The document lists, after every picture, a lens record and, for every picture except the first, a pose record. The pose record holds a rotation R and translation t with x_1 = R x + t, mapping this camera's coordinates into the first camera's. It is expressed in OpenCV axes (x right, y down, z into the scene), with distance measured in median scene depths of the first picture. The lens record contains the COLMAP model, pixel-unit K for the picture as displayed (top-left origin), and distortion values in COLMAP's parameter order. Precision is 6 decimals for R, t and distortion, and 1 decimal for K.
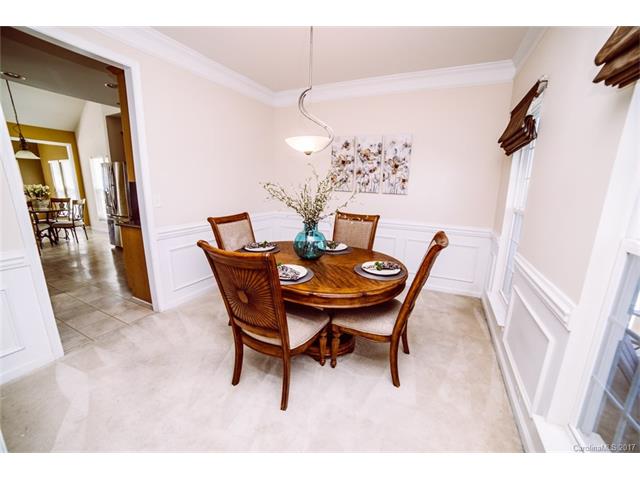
lens RADIAL K [[260.7, 0, 320.0], [0, 260.7, 240.0], [0, 0, 1]] dist [-0.106426, 0.034954]
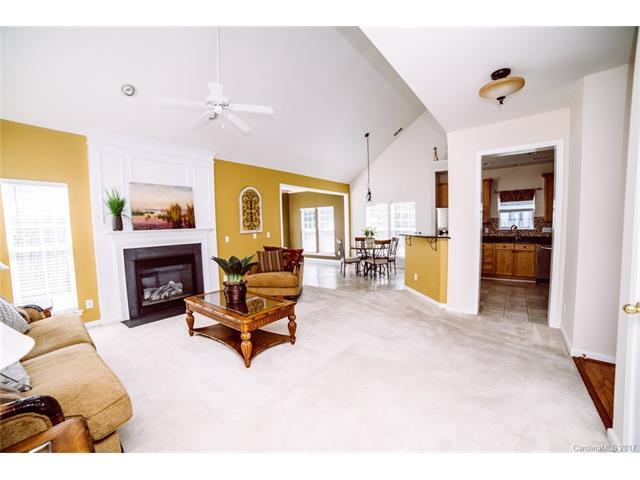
lens RADIAL K [[260.7, 0, 320.0], [0, 260.7, 240.0], [0, 0, 1]] dist [-0.106426, 0.034954]
pose [[0.976035, -0.027998, -0.215805, -1.854870], [-0.006223, 0.987692, -0.156287, 0.079281], [0.217524, 0.153885, 0.963848, -0.552610]]
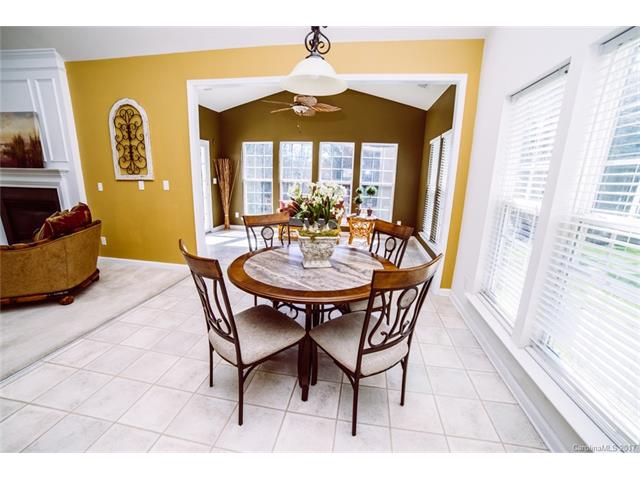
lens RADIAL K [[278.3, 0, 320.0], [0, 278.3, 240.0], [0, 0, 1]] dist [-0.098593, 0.035021]
pose [[0.279725, 0.217353, -0.935153, -1.378819], [-0.229049, 0.961019, 0.154851, -0.351944], [0.932358, 0.170880, 0.318605, 1.461400]]
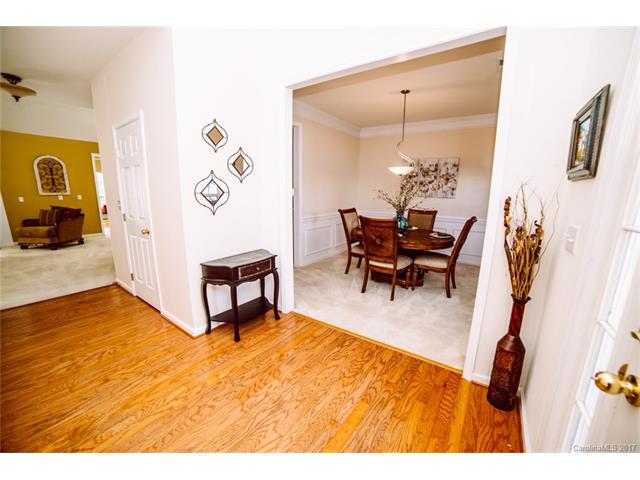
lens RADIAL K [[260.7, 0, 320.0], [0, 260.7, 240.0], [0, 0, 1]] dist [-0.106426, 0.034954]
pose [[0.986178, 0.023192, -0.164061, -0.183324], [-0.027334, 0.999361, -0.023035, 0.117140], [0.163422, 0.027202, 0.986181, -0.555456]]
